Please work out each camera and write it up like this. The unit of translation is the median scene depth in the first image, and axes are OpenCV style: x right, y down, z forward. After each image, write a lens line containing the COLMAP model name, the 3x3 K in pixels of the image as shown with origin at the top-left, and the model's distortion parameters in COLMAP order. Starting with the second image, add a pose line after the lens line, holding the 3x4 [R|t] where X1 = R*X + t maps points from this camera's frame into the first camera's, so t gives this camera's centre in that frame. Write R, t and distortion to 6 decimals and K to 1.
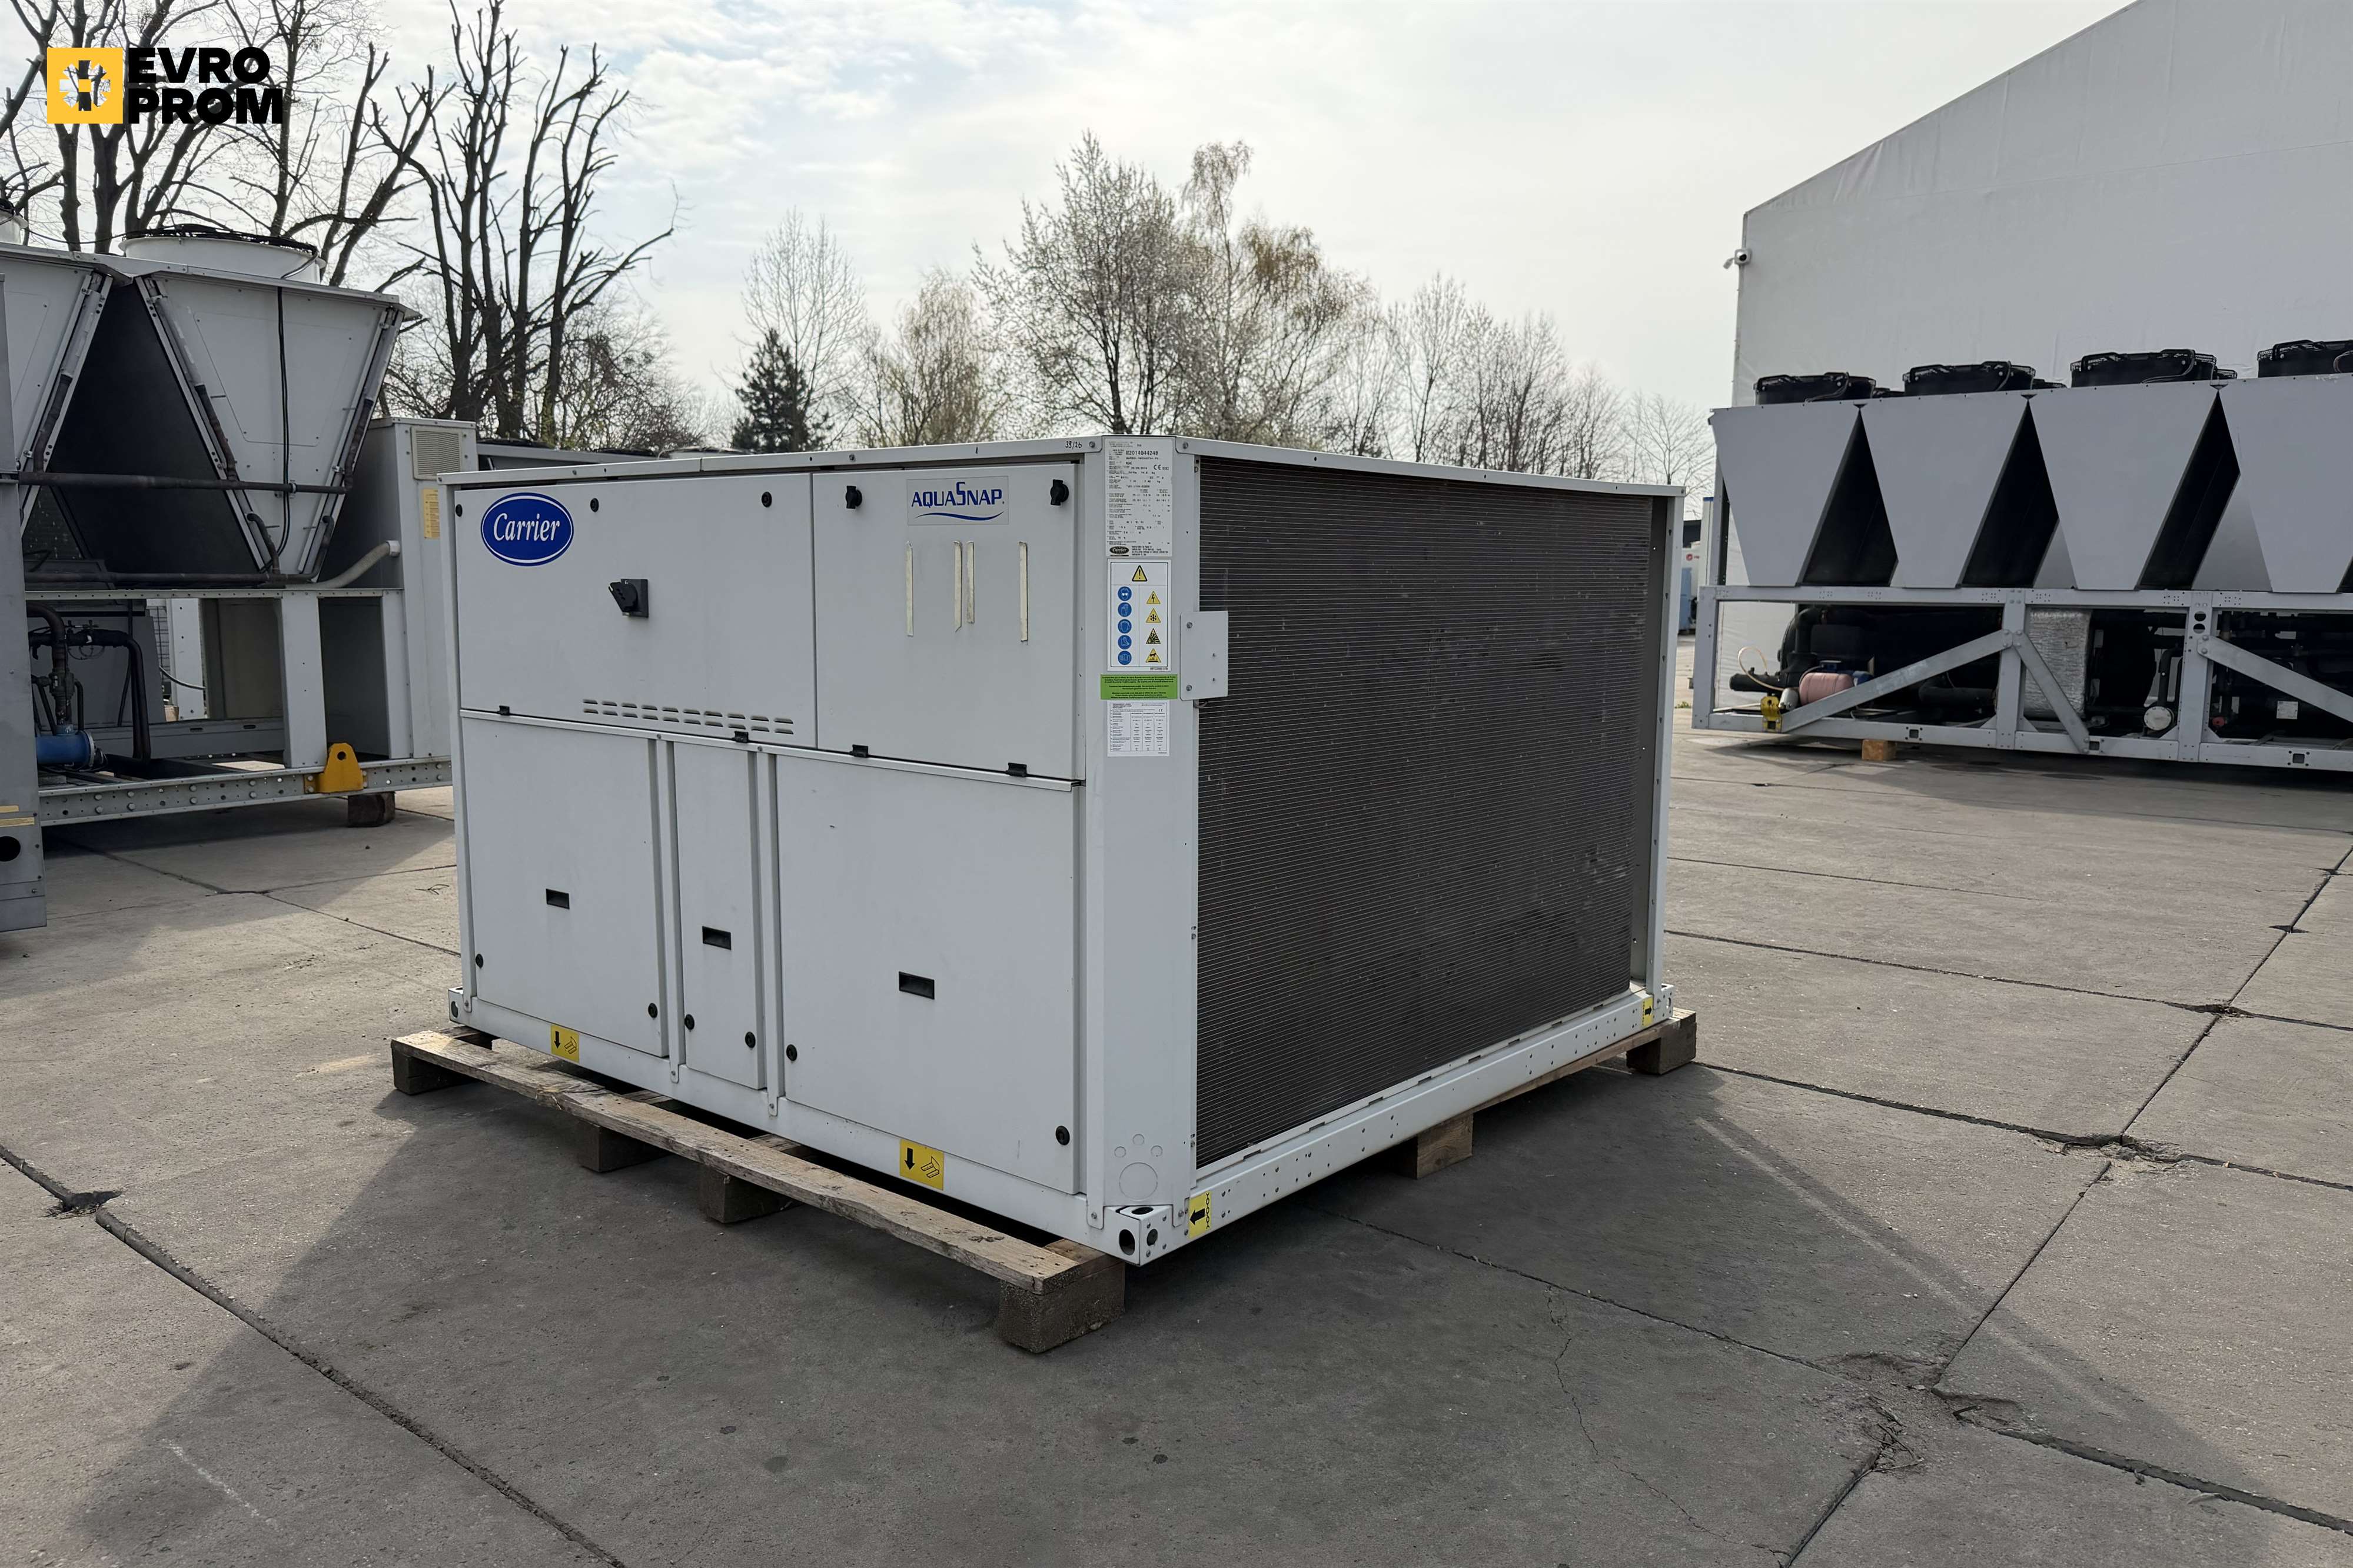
lens RADIAL K [[1644.4, 0, 1176.7], [0, 1644.4, 786.5], [0, 0, 1]] dist [0.030909, -0.039538]
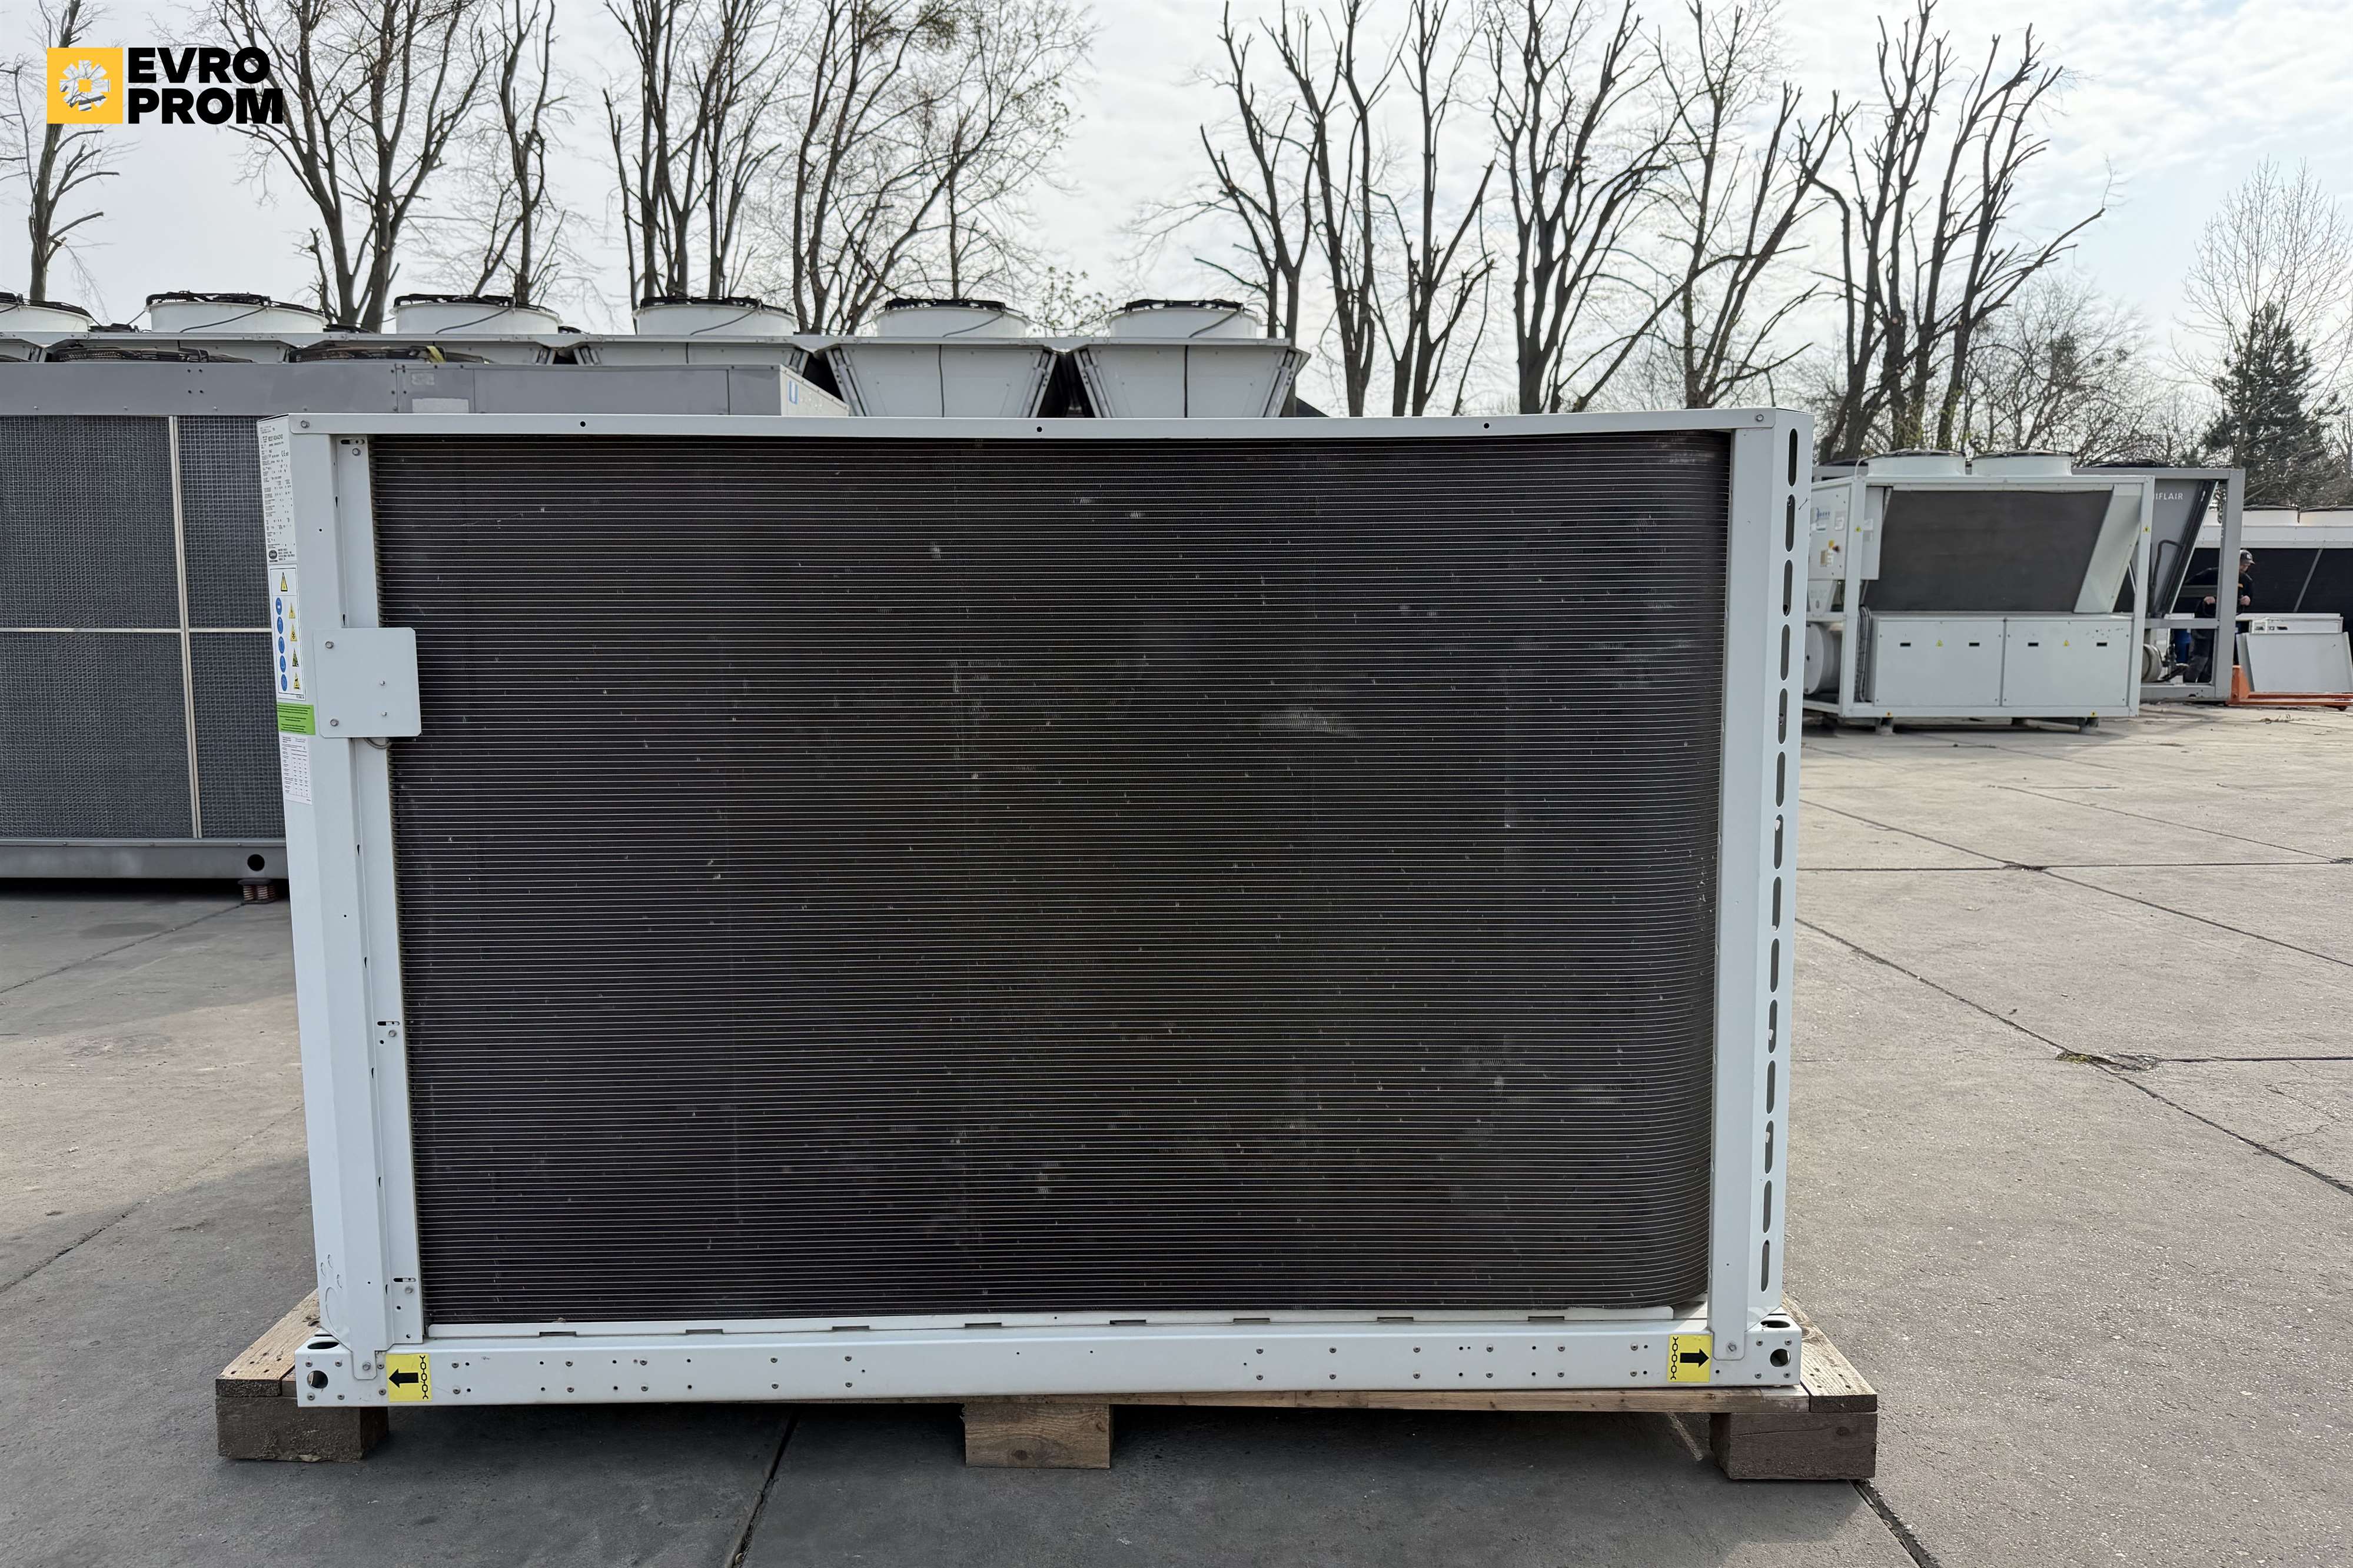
lens RADIAL K [[1644.4, 0, 1190.2], [0, 1644.4, 782.3], [0, 0, 1]] dist [0.030909, -0.039538]
pose [[0.665621, 0.075320, -0.742480, 0.634842], [-0.086781, 0.995956, 0.023236, -0.061096], [0.741228, 0.048967, 0.669465, 0.546643]]
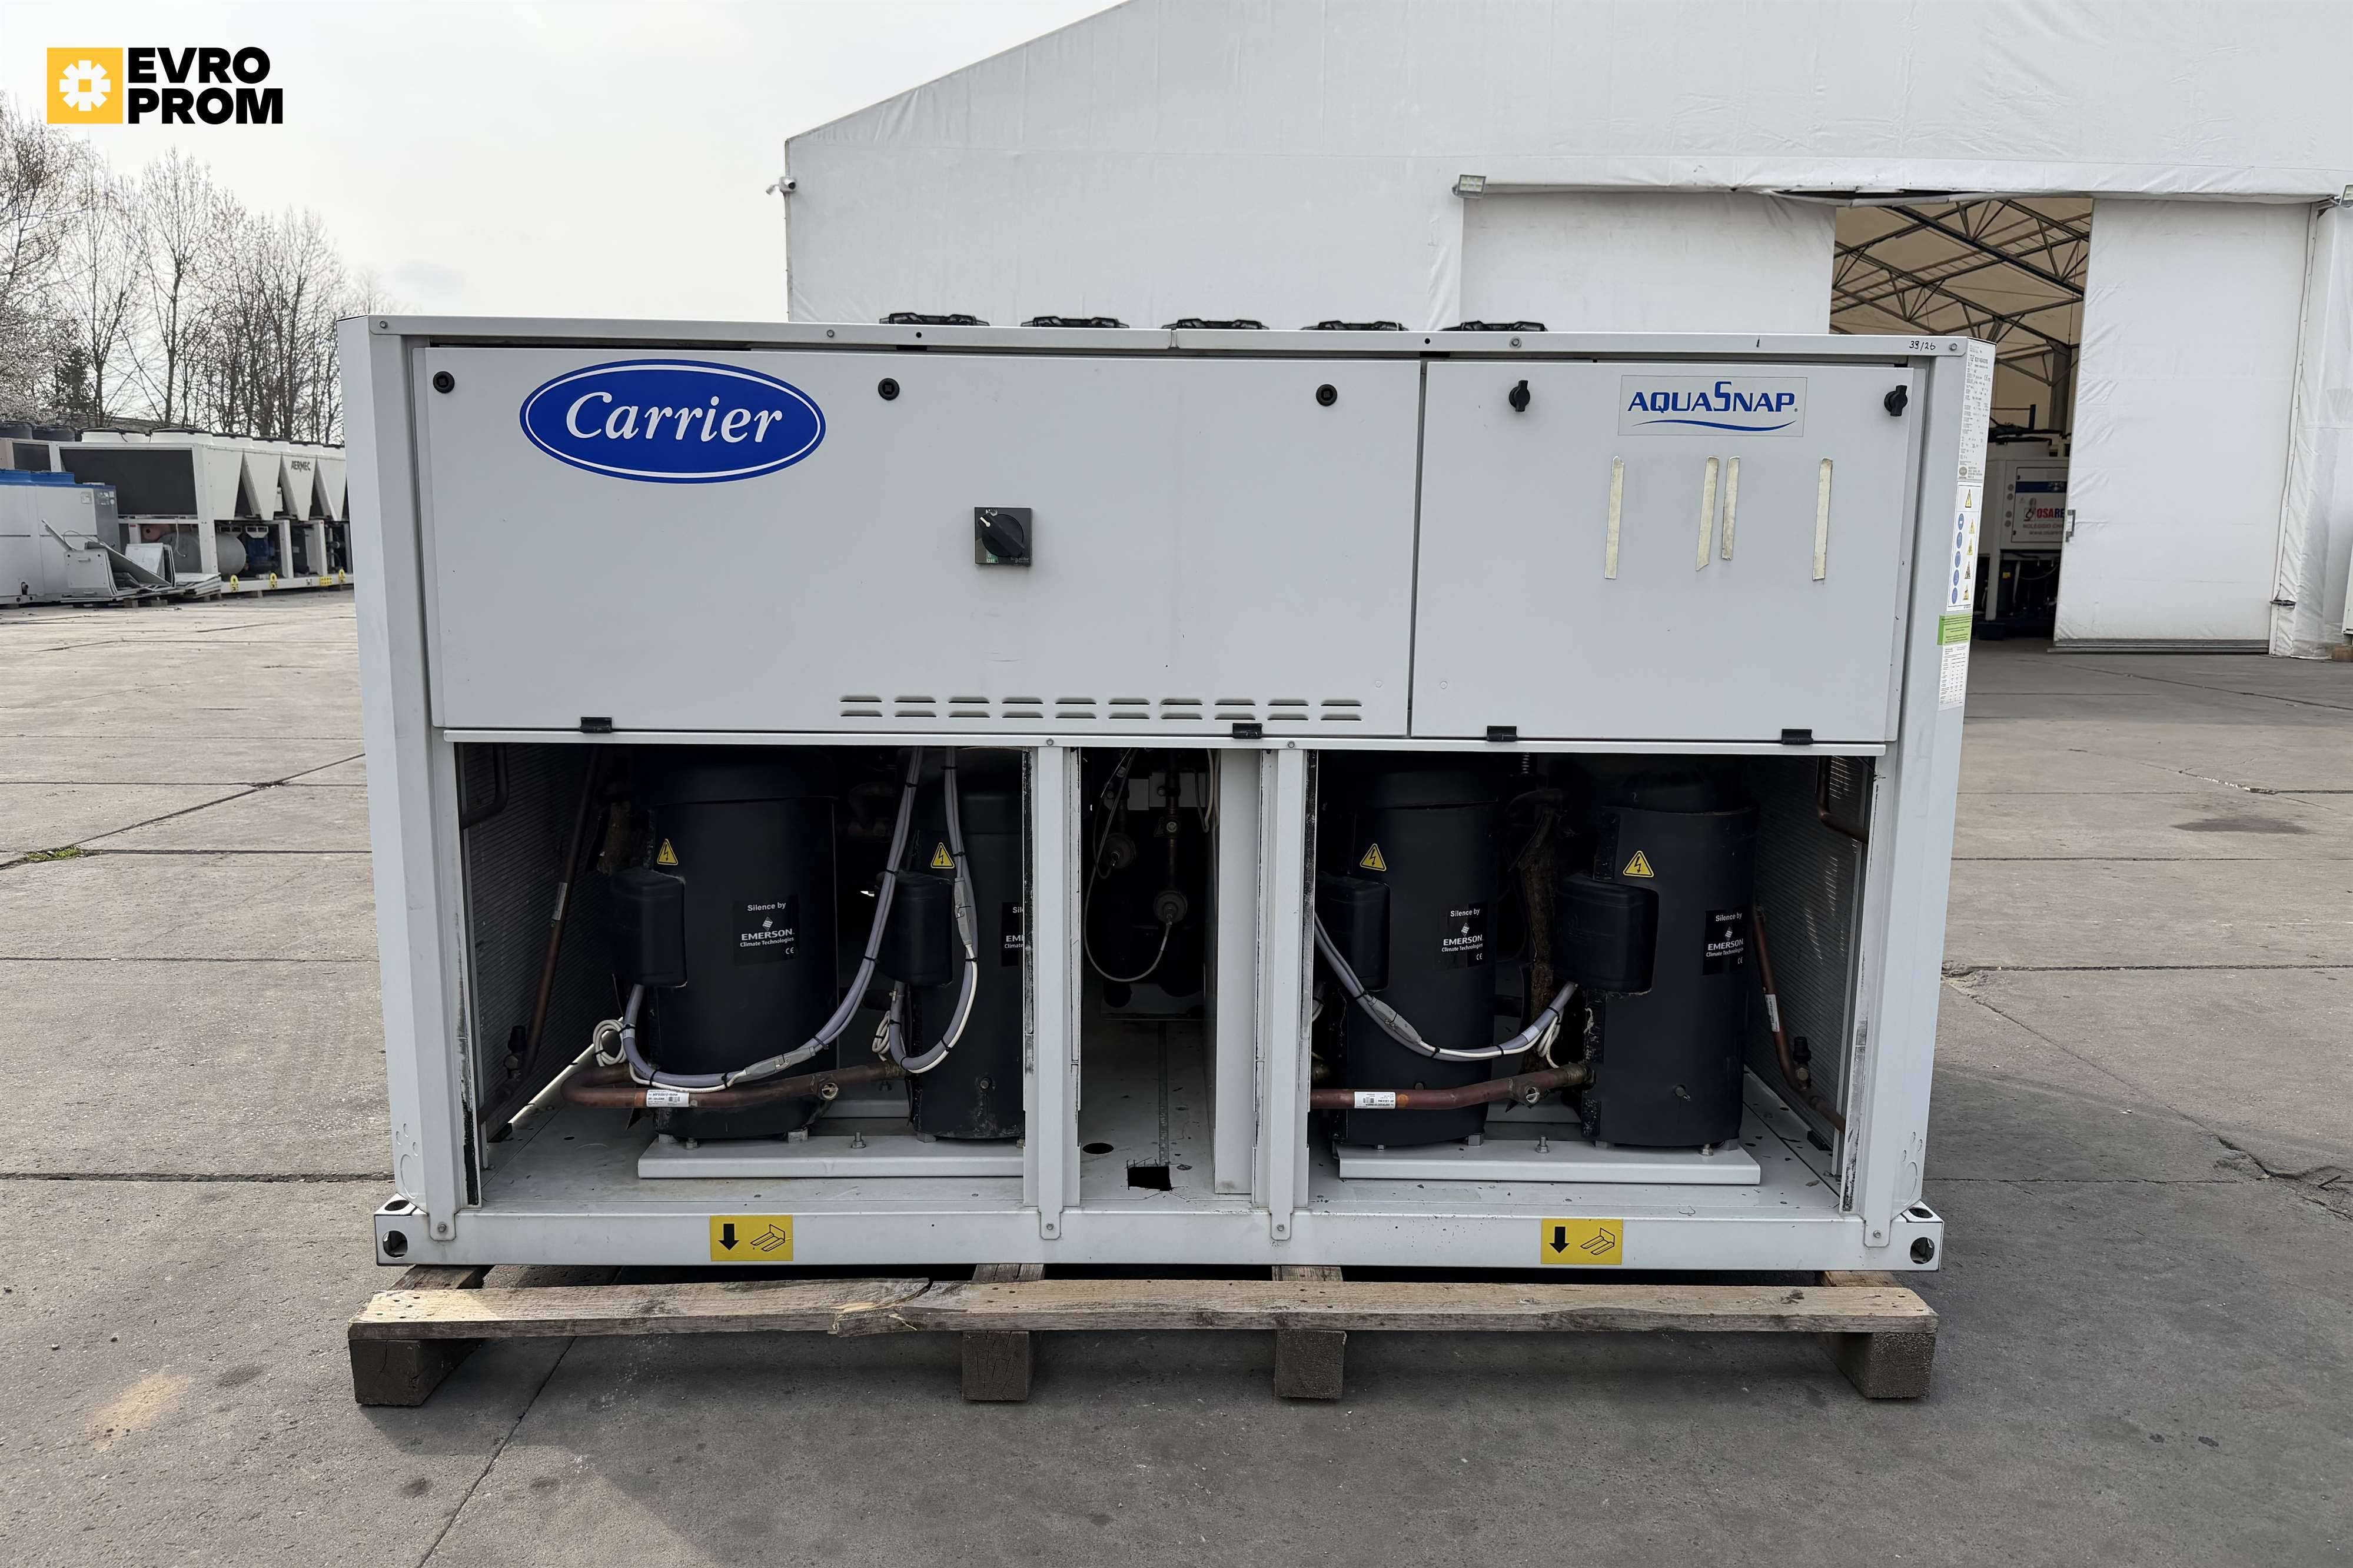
lens RADIAL K [[1644.4, 0, 1176.8], [0, 1644.4, 791.0], [0, 0, 1]] dist [0.030909, -0.039538]
pose [[0.758247, -0.104936, 0.643467, -0.649754], [0.078314, 0.994476, 0.069895, -0.048709], [-0.647246, -0.002605, 0.762276, 0.417165]]
